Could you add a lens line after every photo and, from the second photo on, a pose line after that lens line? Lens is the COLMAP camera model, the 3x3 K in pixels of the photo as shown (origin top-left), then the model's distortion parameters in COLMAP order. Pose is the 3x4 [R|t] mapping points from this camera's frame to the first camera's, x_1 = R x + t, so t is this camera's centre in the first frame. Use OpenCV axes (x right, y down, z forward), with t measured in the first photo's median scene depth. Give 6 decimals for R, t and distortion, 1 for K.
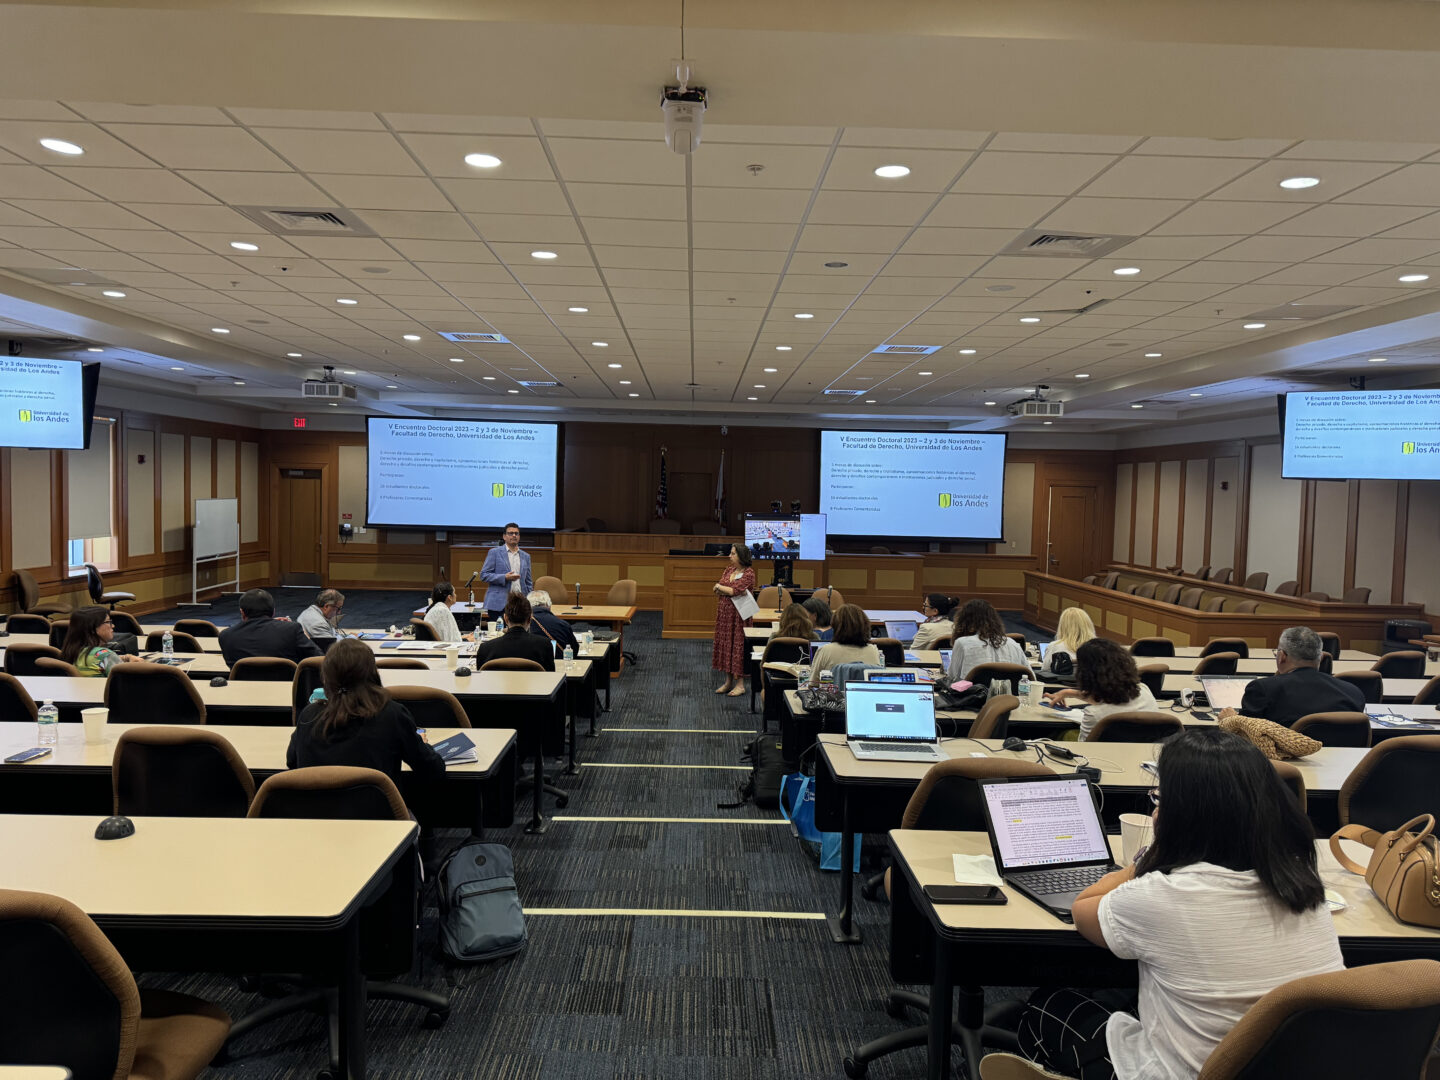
lens RADIAL K [[1027.3, 0, 720.0], [0, 1027.3, 540.0], [0, 0, 1]] dist [0.033733, -0.003857]
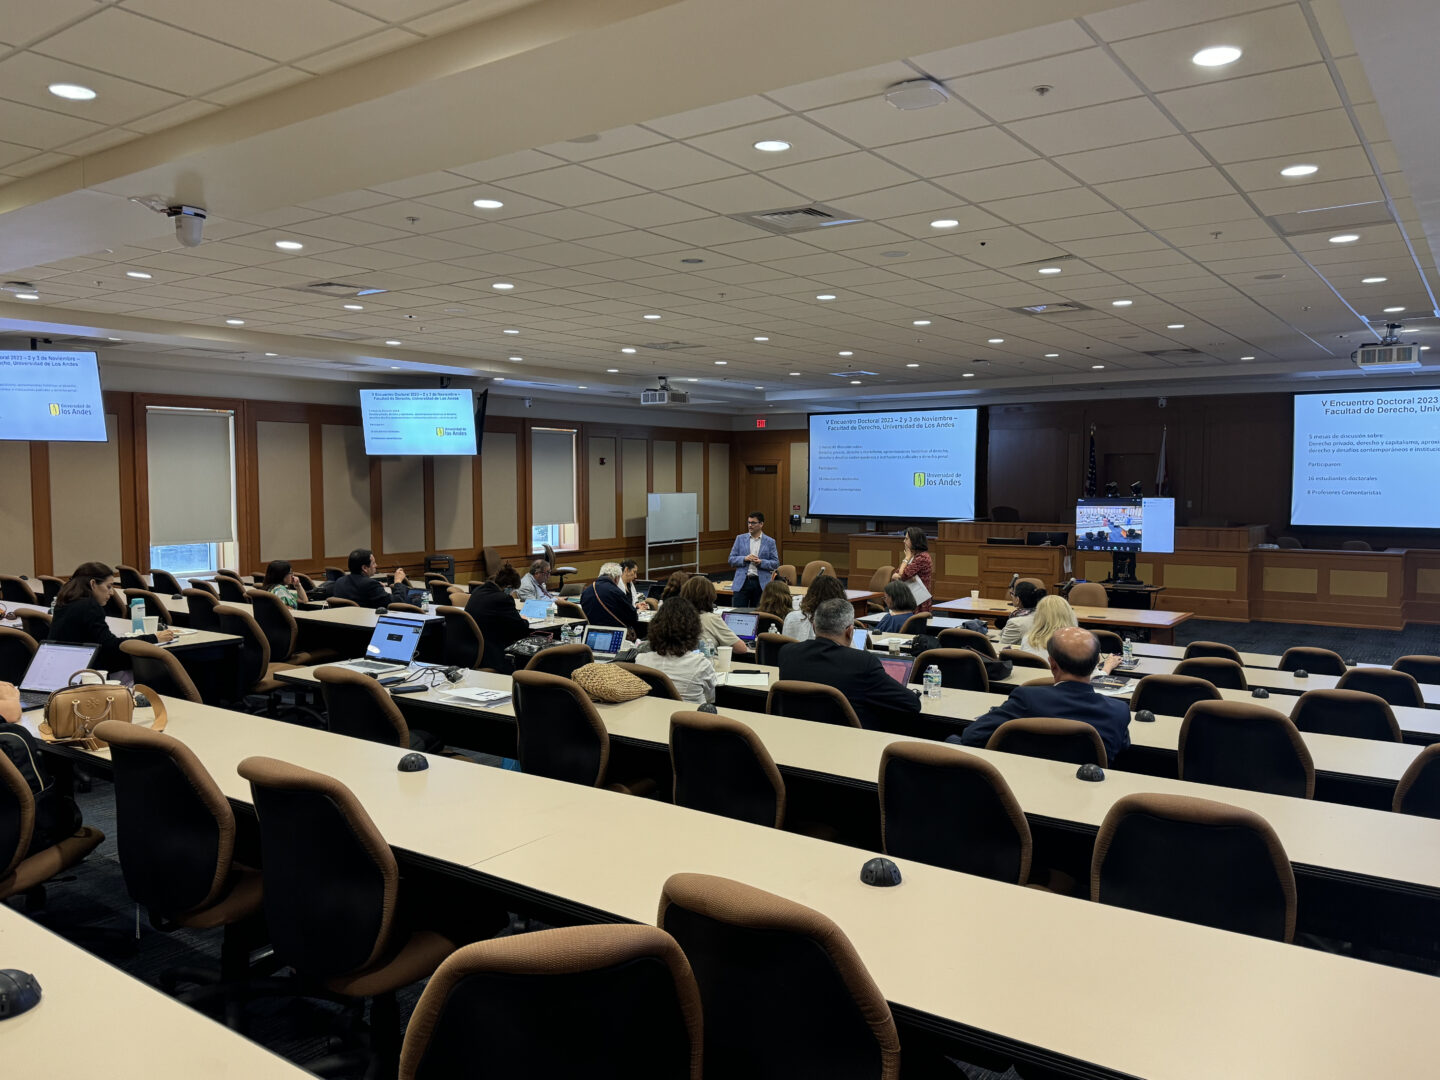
lens RADIAL K [[1093.8, 0, 720.0], [0, 1093.8, 540.0], [0, 0, 1]] dist [0.272648, -0.524443]
pose [[0.798221, 0.010953, -0.602264, 0.306659], [-0.009768, 0.999939, 0.005239, 0.006720], [0.602285, 0.001701, 0.798279, 0.036549]]
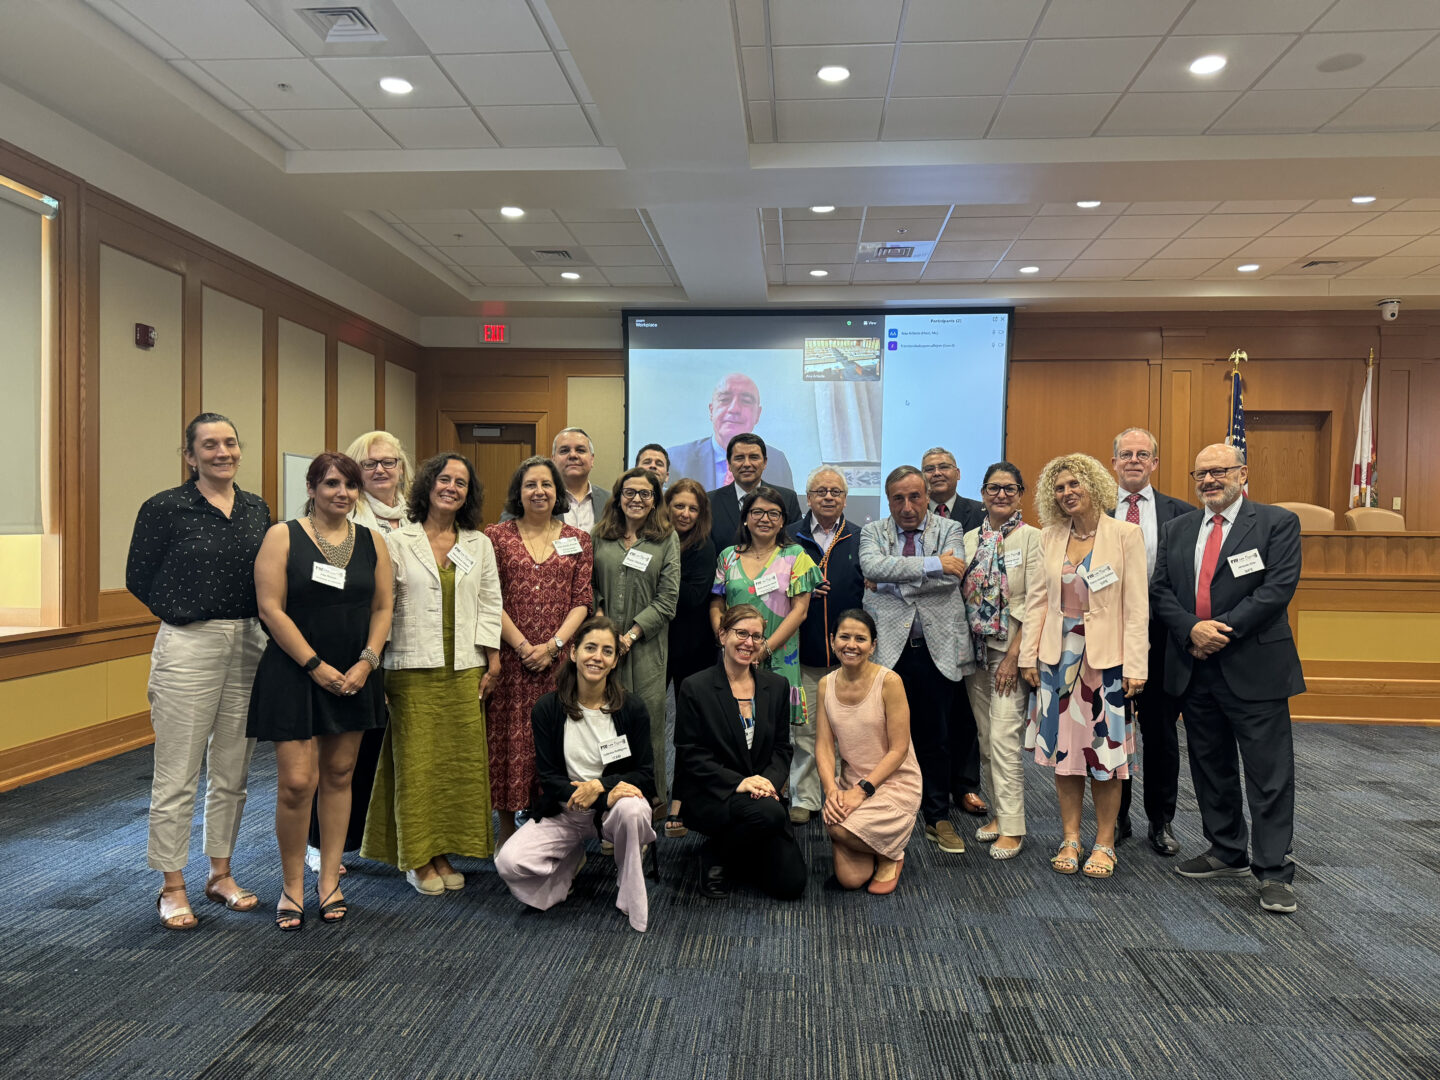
lens RADIAL K [[1027.3, 0, 720.0], [0, 1027.3, 540.0], [0, 0, 1]] dist [0.033733, -0.003857]
pose [[0.994225, -0.013388, -0.106479, -0.274955], [0.008680, 0.998969, -0.044553, 0.013966], [0.106966, 0.043371, 0.993316, 0.578350]]
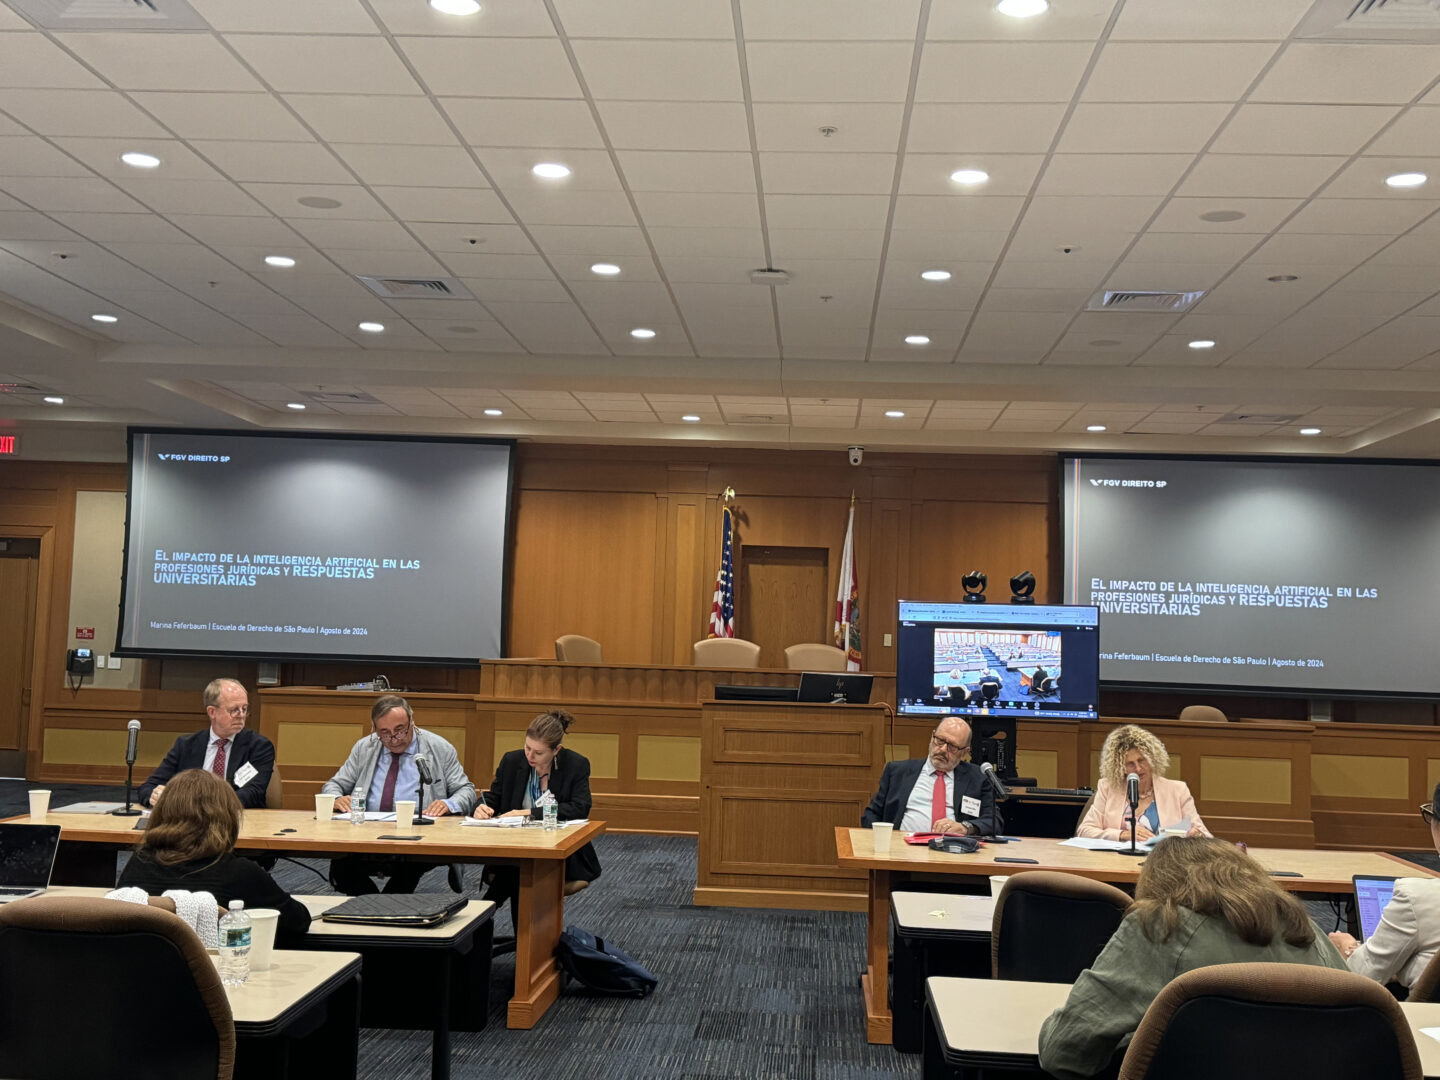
lens RADIAL K [[1589.7, 0, 718.2], [0, 1589.7, 568.3], [0, 0, 1]] dist [0.254091, -0.819764]
pose [[0.996014, 0.004368, -0.089095, 0.007748], [-0.013311, 0.994895, -0.100032, 0.022002], [0.088203, 0.100819, 0.990987, 0.297271]]
